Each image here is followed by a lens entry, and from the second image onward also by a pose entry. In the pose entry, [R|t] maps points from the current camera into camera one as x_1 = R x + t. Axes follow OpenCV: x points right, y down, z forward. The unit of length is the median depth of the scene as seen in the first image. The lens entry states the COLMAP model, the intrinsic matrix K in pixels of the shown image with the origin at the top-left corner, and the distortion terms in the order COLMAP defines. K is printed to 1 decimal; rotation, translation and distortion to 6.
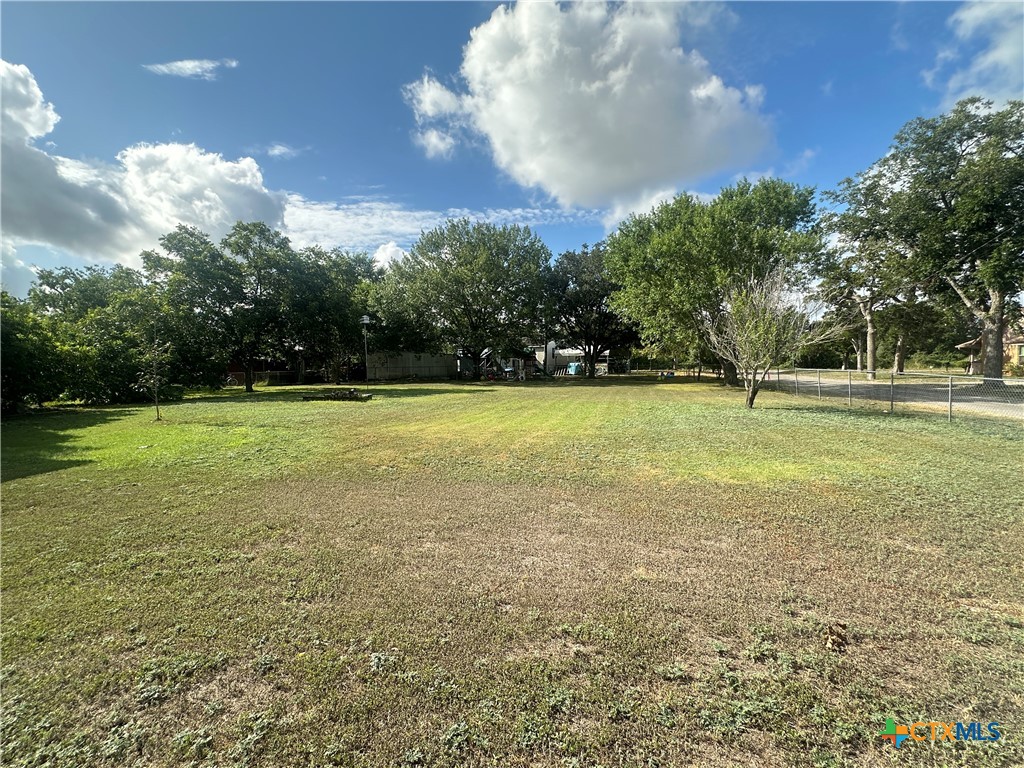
lens RADIAL K [[472.6, 0, 512.0], [0, 472.6, 384.0], [0, 0, 1]] dist [-0.001549, -0.000083]
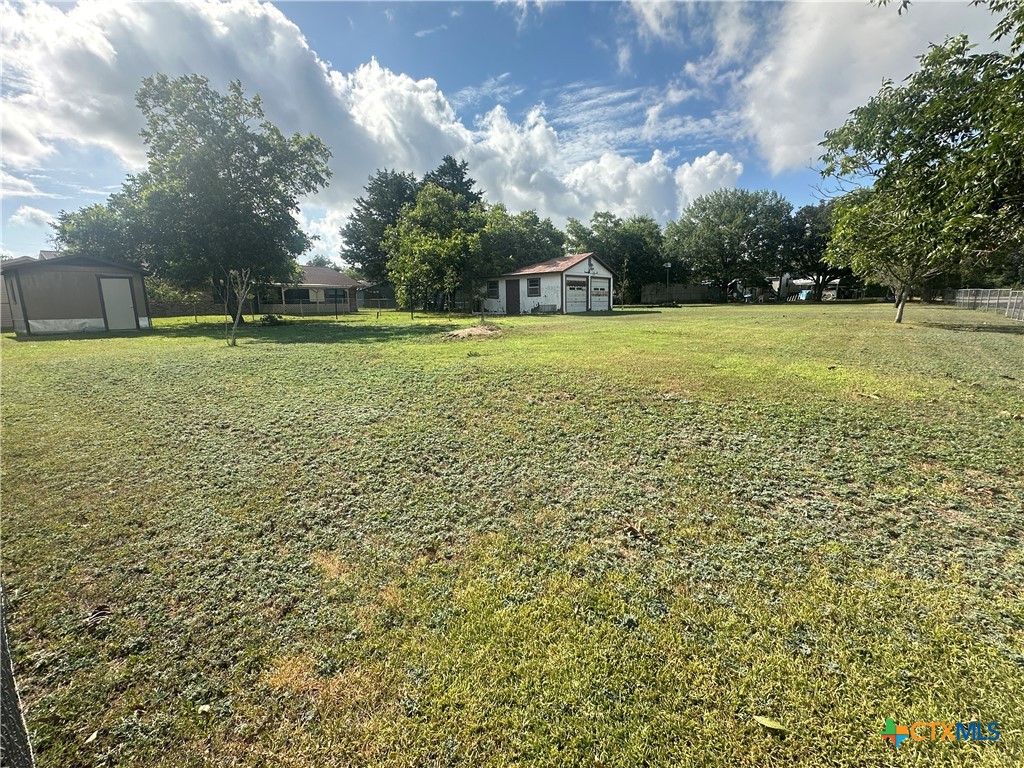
lens RADIAL K [[472.6, 0, 512.0], [0, 472.6, 384.0], [0, 0, 1]] dist [-0.001549, -0.000083]
pose [[0.910401, 0.067317, -0.408214, -0.061825], [-0.010330, 0.990065, 0.140229, 0.042414], [0.413599, -0.123448, 0.902051, -0.604626]]
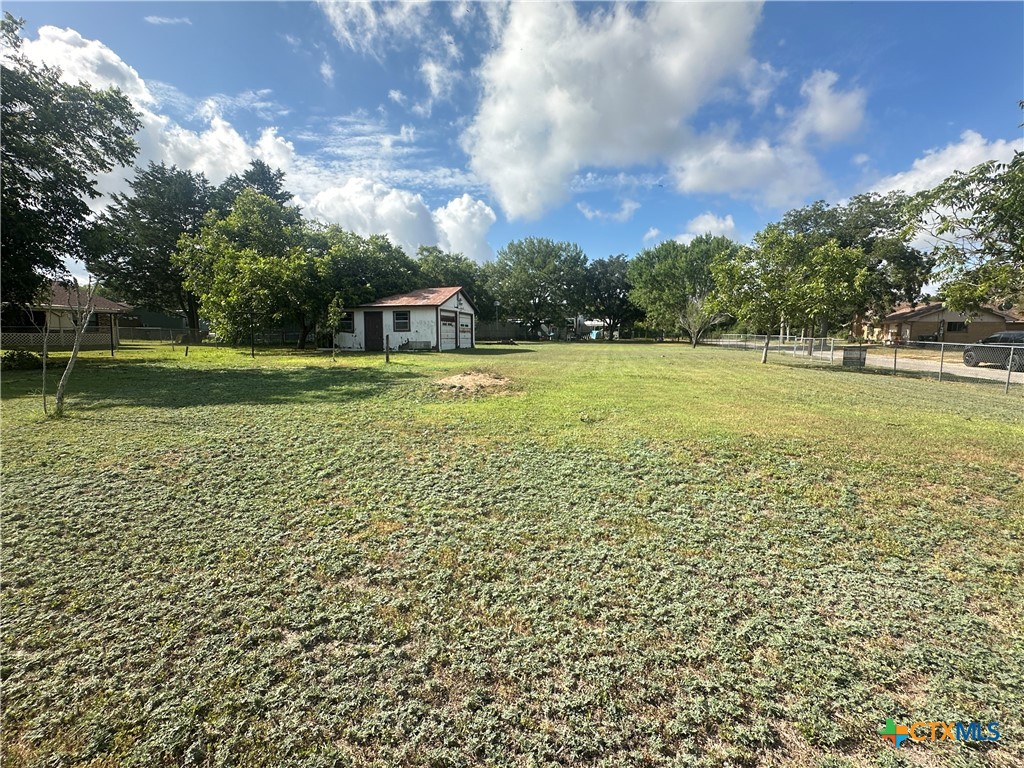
lens RADIAL K [[472.6, 0, 512.0], [0, 472.6, 384.0], [0, 0, 1]] dist [-0.001549, -0.000083]
pose [[0.999522, 0.016047, 0.026428, -0.199200], [-0.017705, 0.997810, 0.063734, 0.038282], [-0.025347, -0.064171, 0.997617, -0.565827]]
